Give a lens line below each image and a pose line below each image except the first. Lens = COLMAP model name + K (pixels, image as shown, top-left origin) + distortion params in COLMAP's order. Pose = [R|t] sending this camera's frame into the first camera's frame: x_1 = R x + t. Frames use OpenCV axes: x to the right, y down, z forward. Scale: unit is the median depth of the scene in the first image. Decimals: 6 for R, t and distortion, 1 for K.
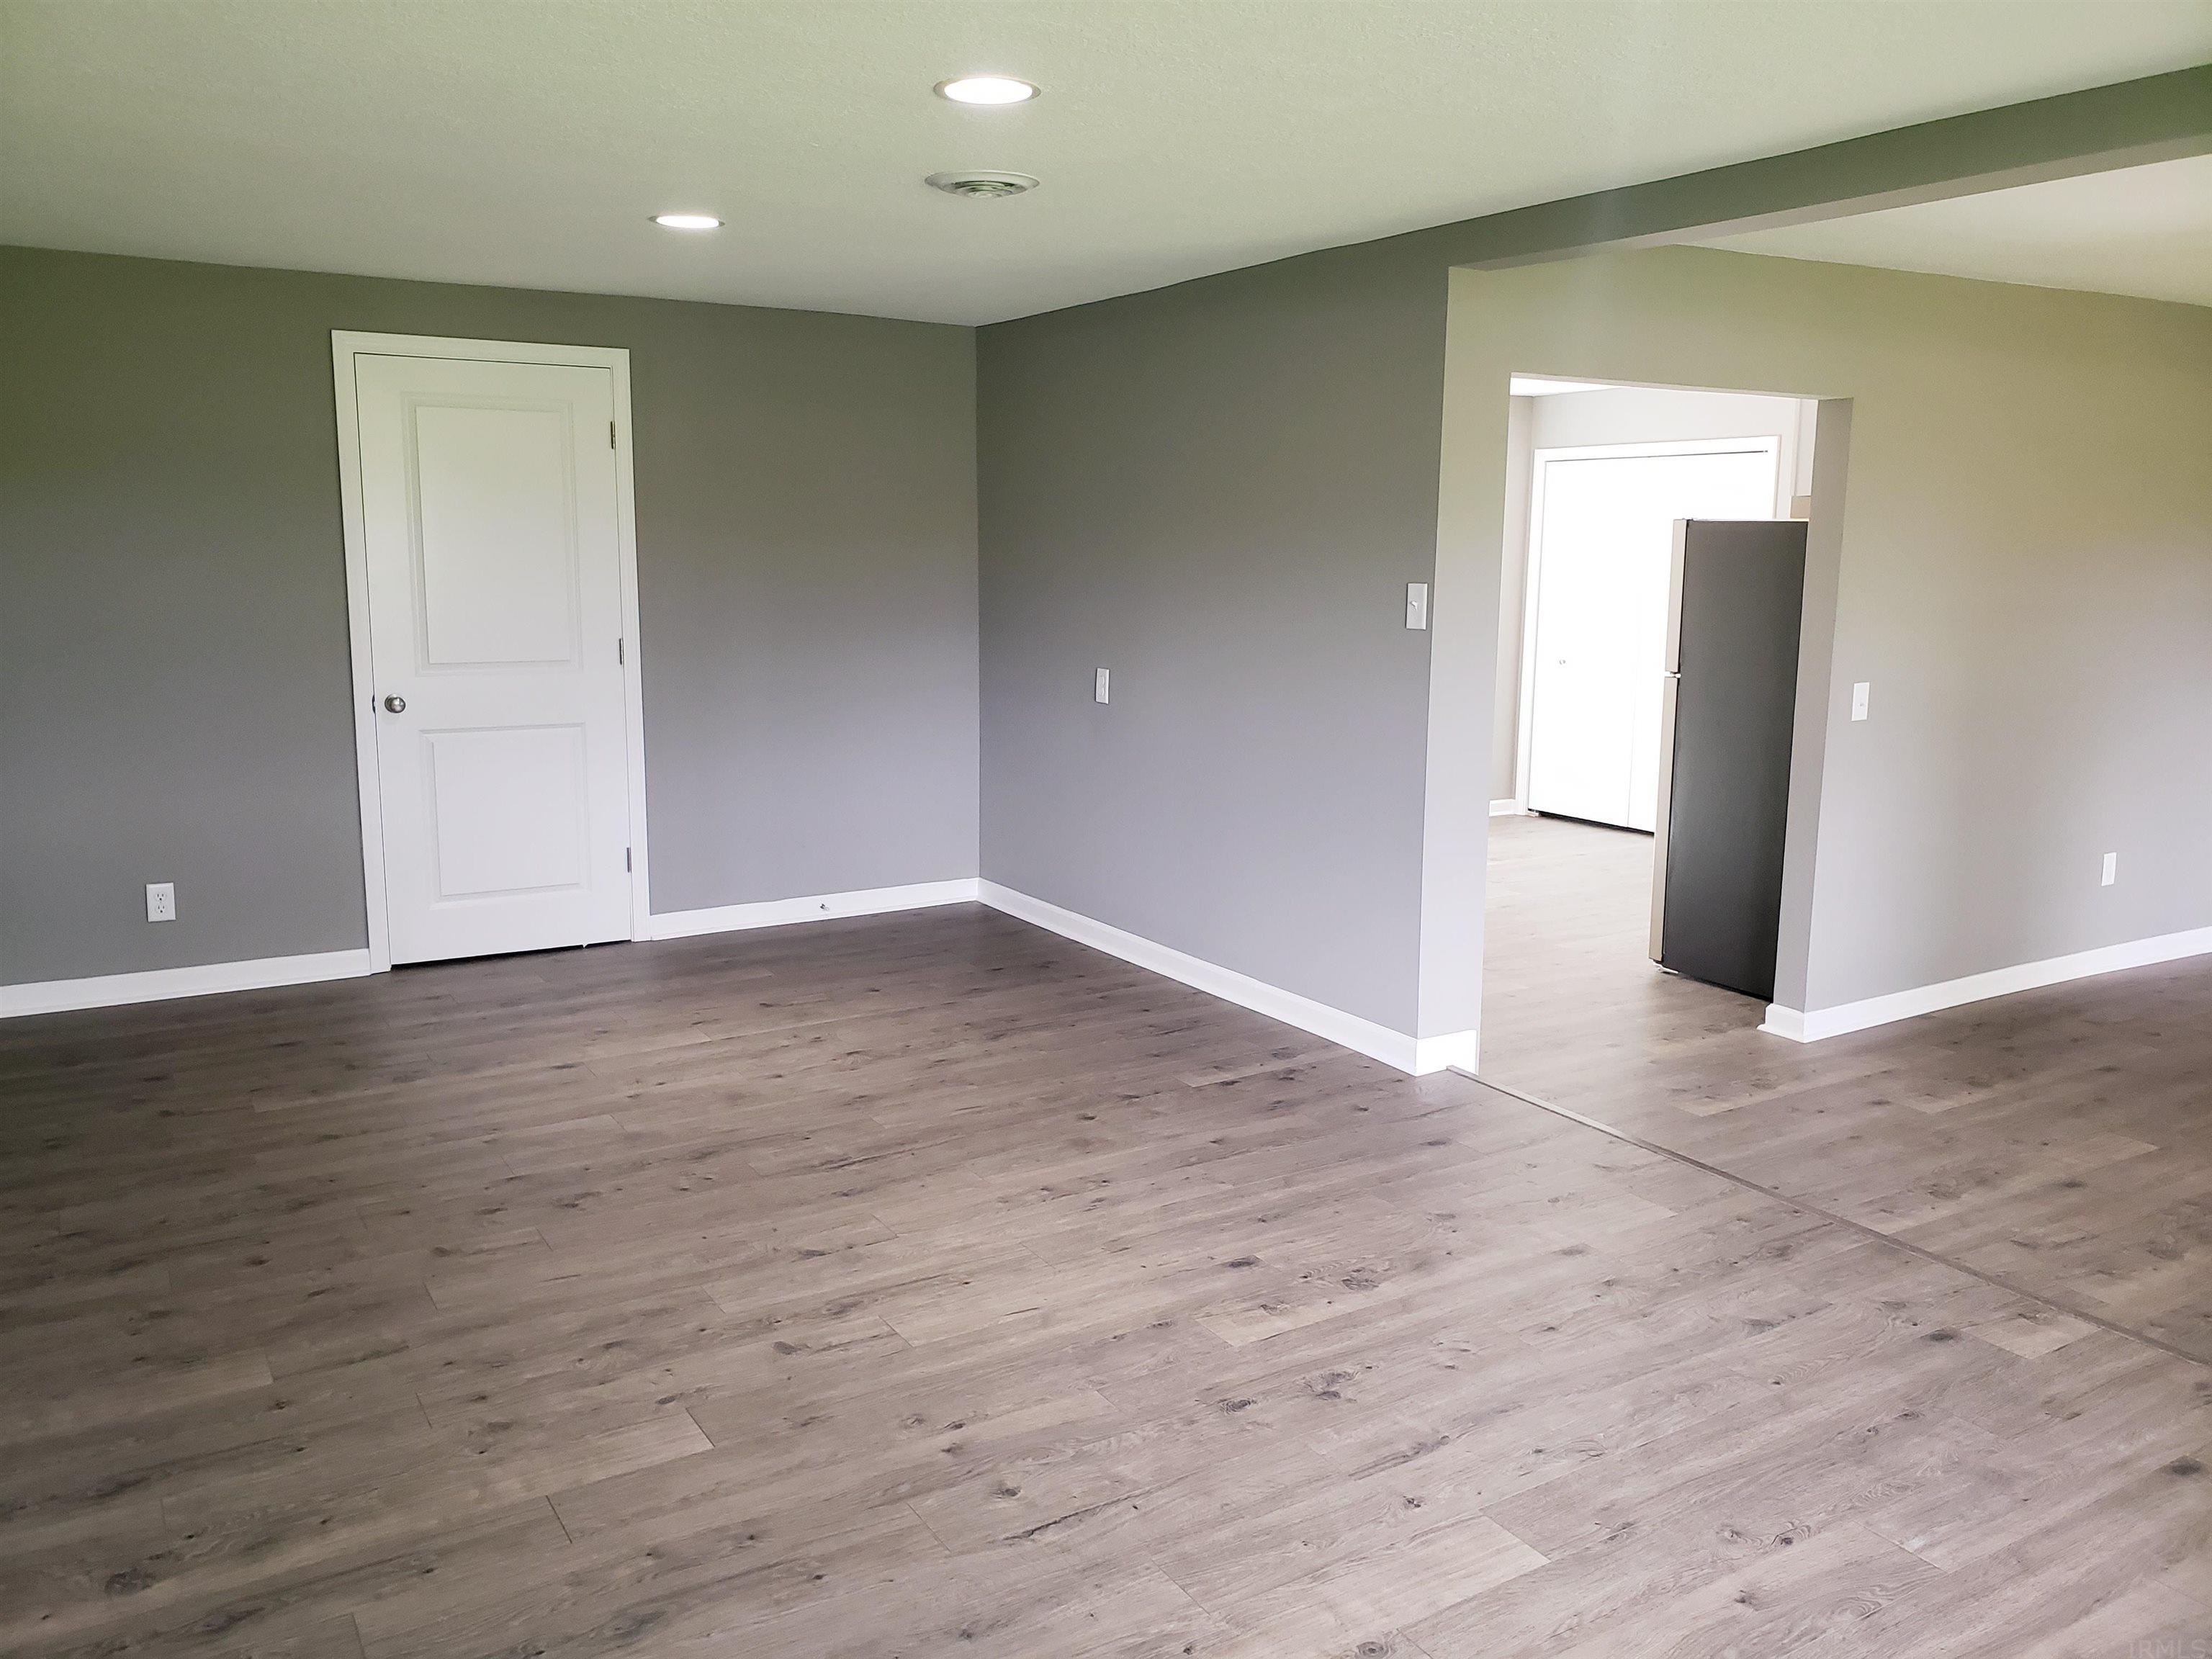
lens RADIAL K [[1721.6, 0, 1115.7], [0, 1721.6, 816.5], [0, 0, 1]] dist [0.033260, -0.012240]
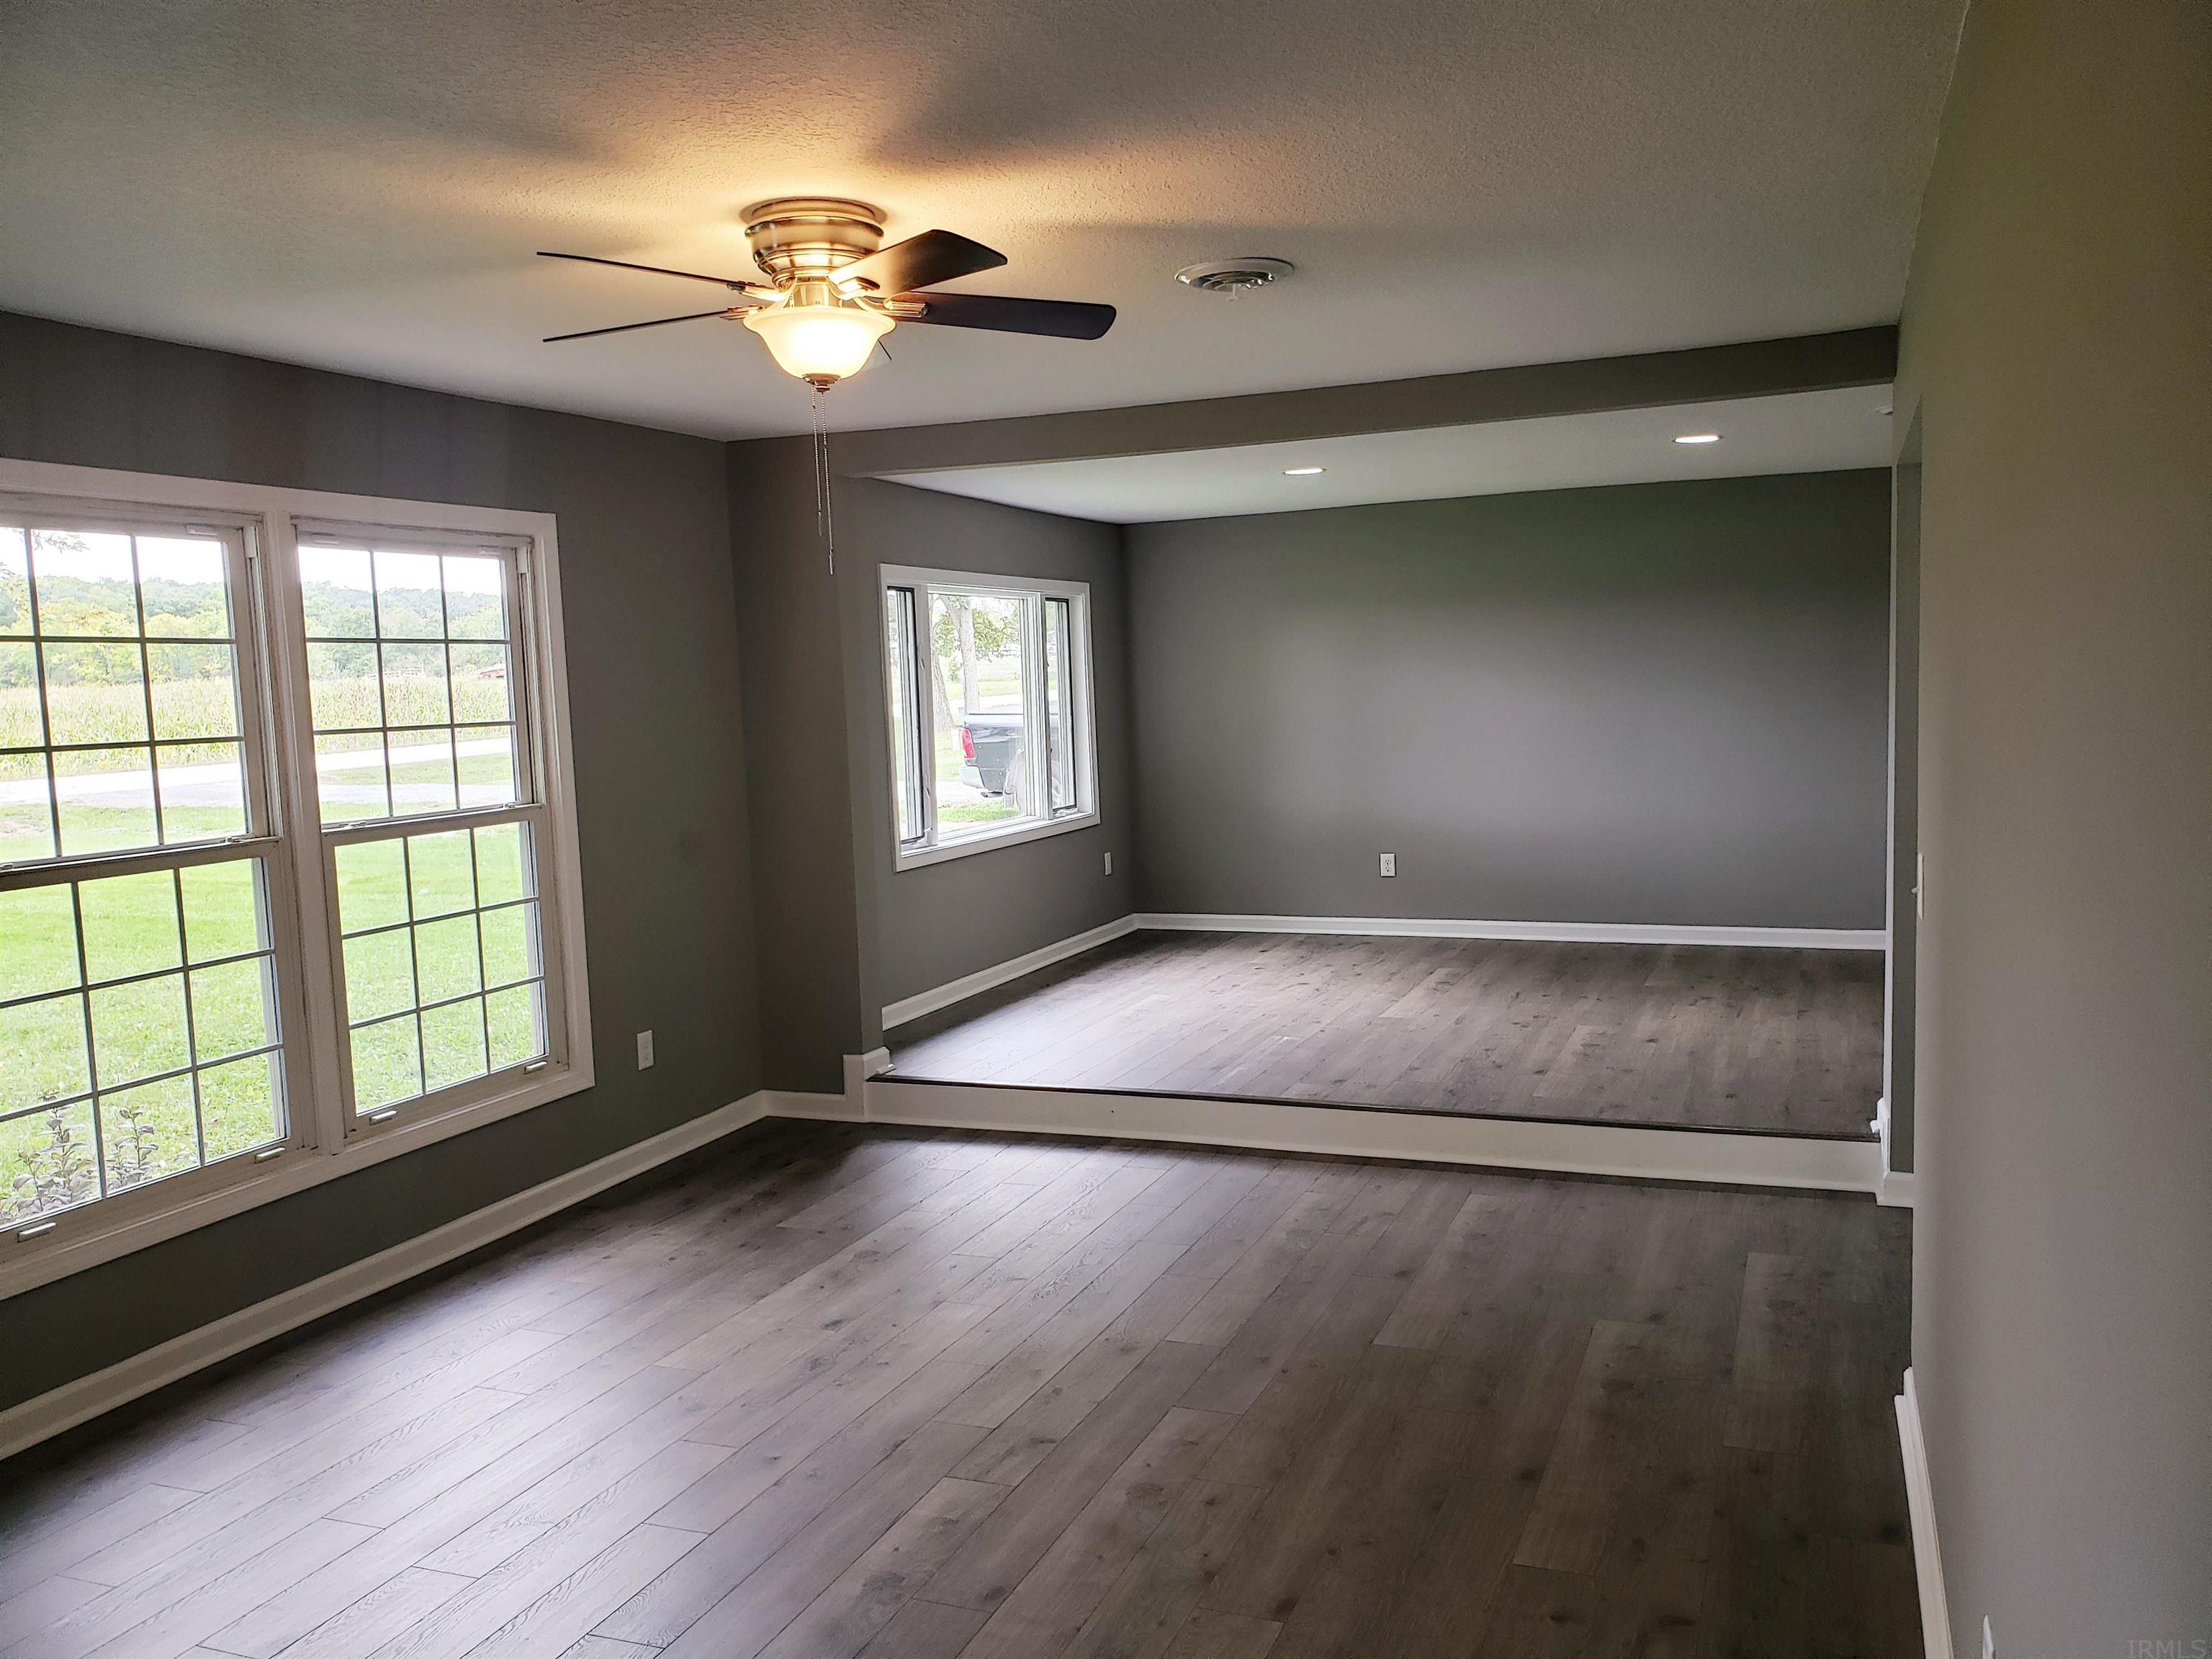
lens RADIAL K [[1721.6, 0, 1136.8], [0, 1721.6, 833.9], [0, 0, 1]] dist [0.033260, -0.012240]
pose [[-0.800068, 0.074644, -0.595247, 1.332374], [-0.069726, 0.973934, 0.215848, -0.259815], [0.595843, 0.214197, -0.774009, 1.733512]]
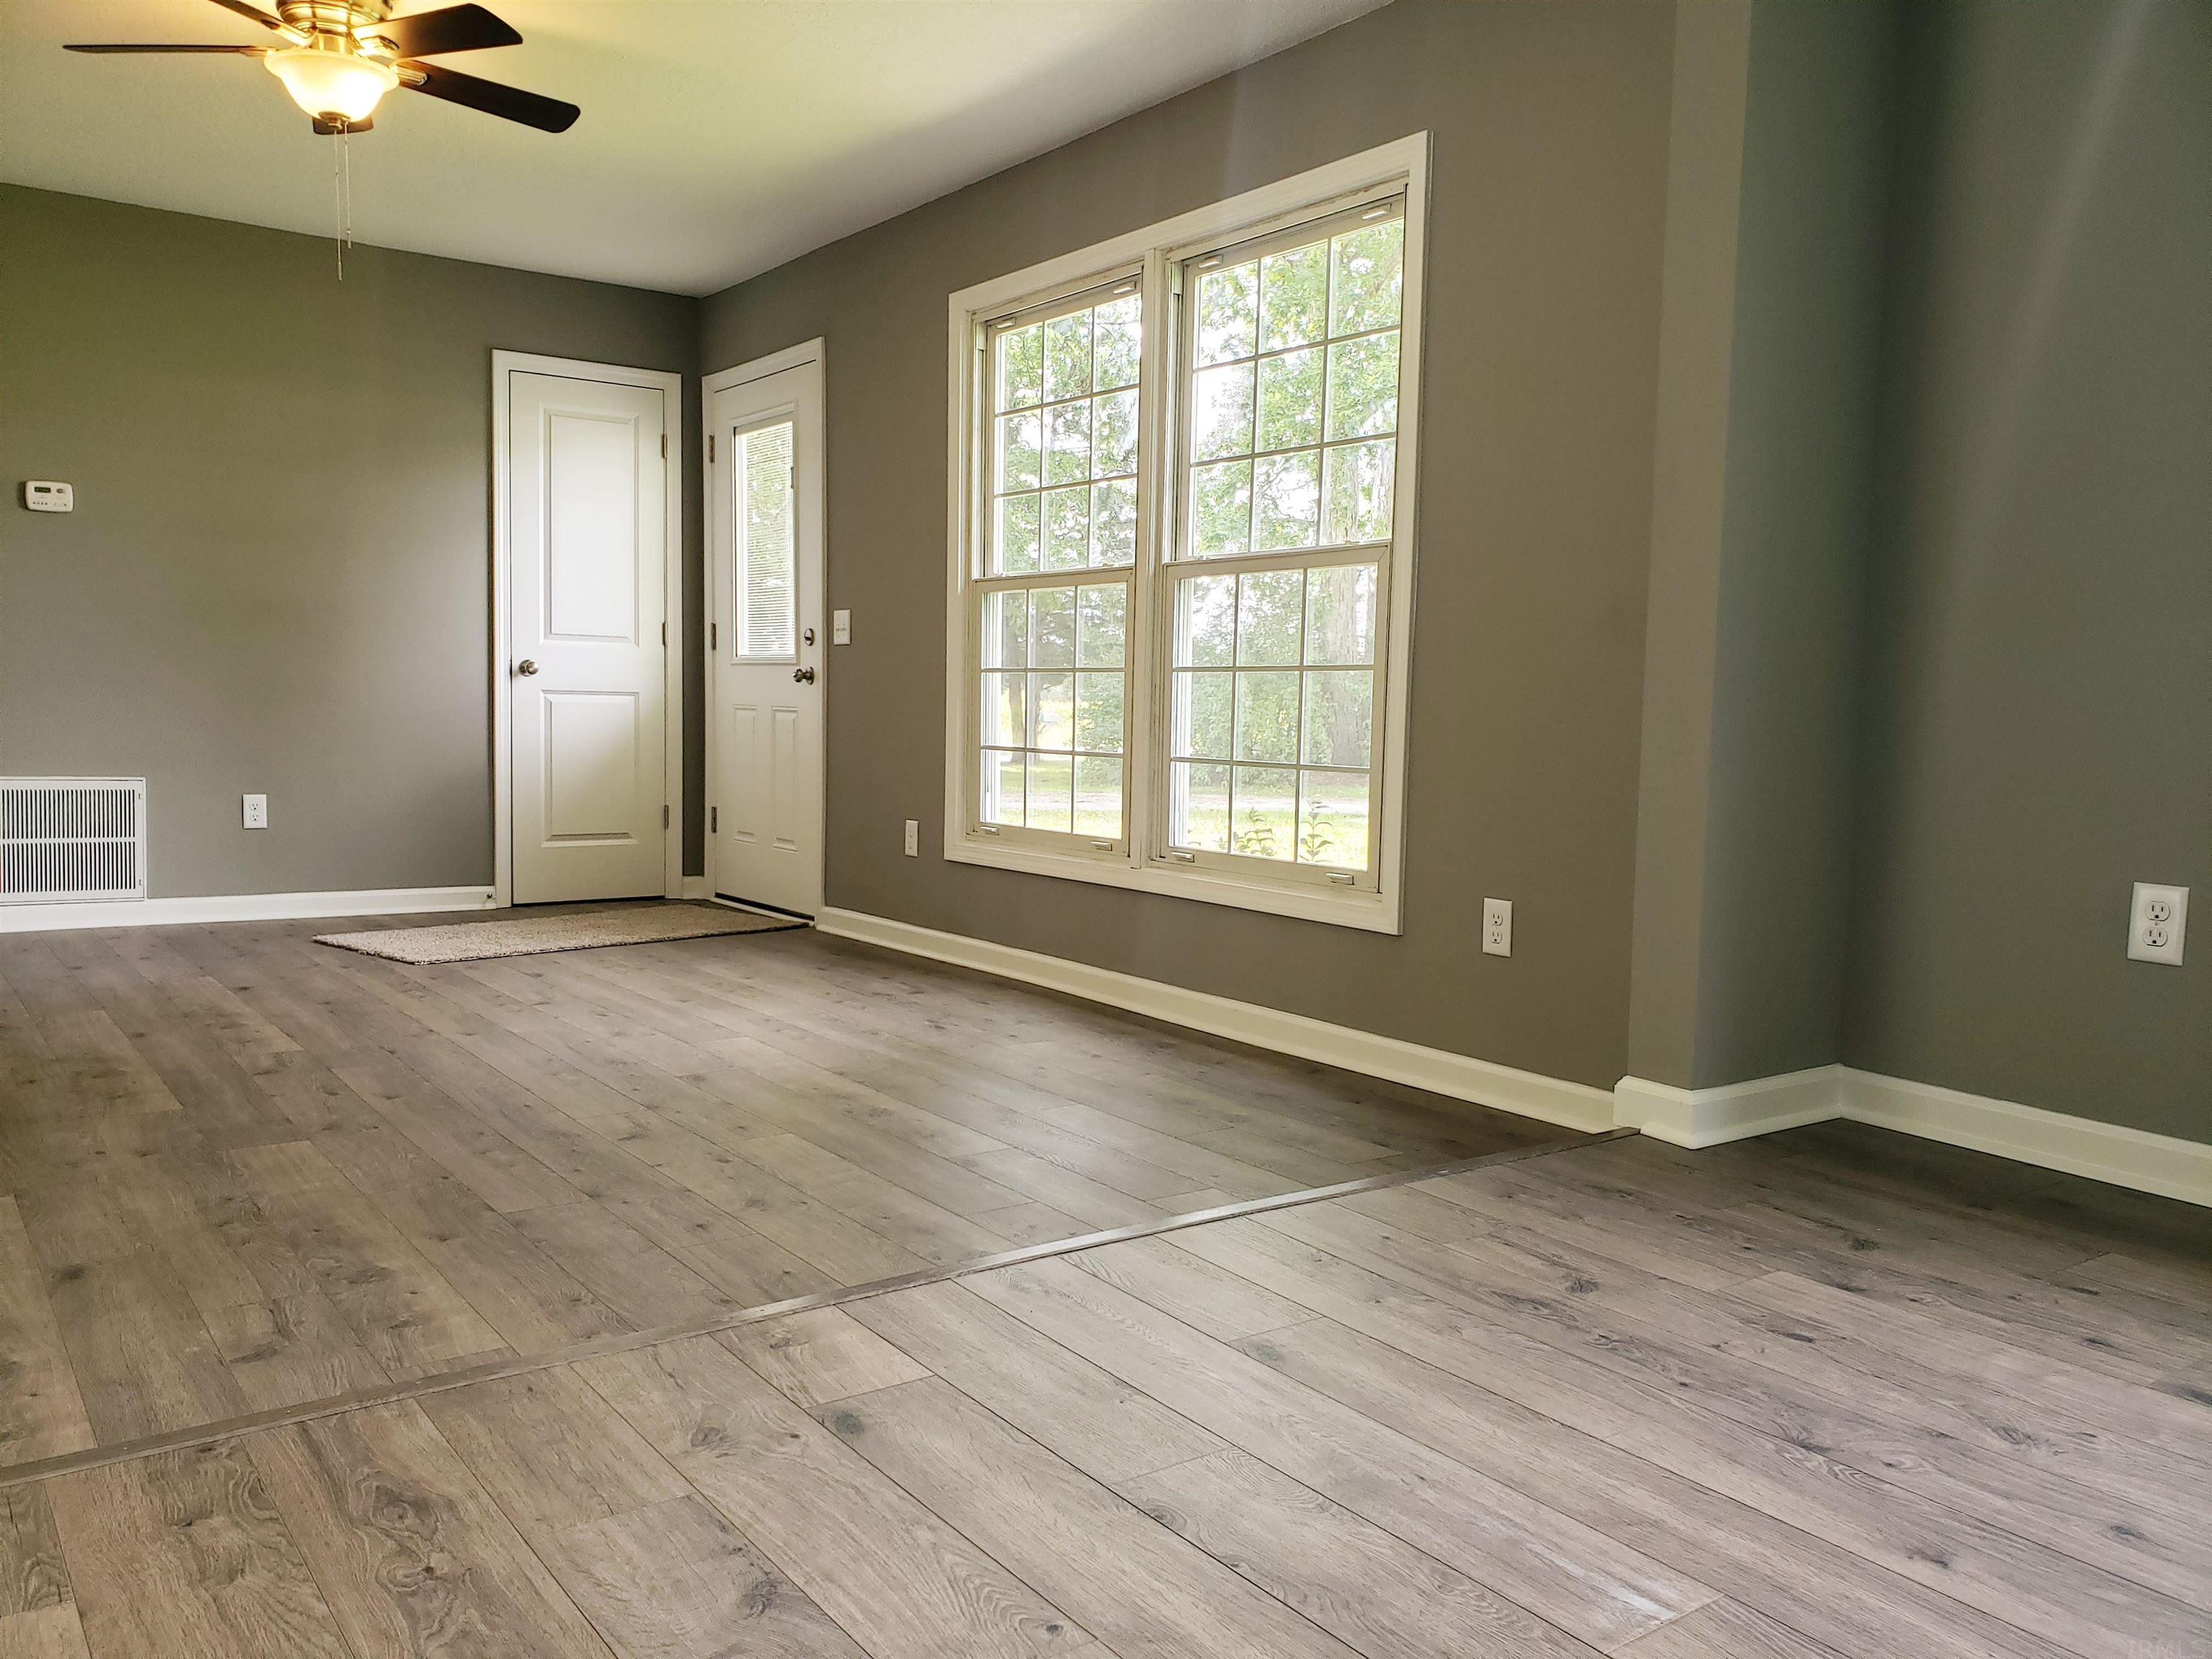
lens RADIAL K [[1721.6, 0, 1090.7], [0, 1721.6, 847.0], [0, 0, 1]] dist [0.033260, -0.012240]
pose [[-0.073210, -0.101454, 0.992143, -0.027335], [0.142118, 0.983599, 0.111068, 0.061637], [-0.987139, 0.149133, -0.057591, 0.725191]]
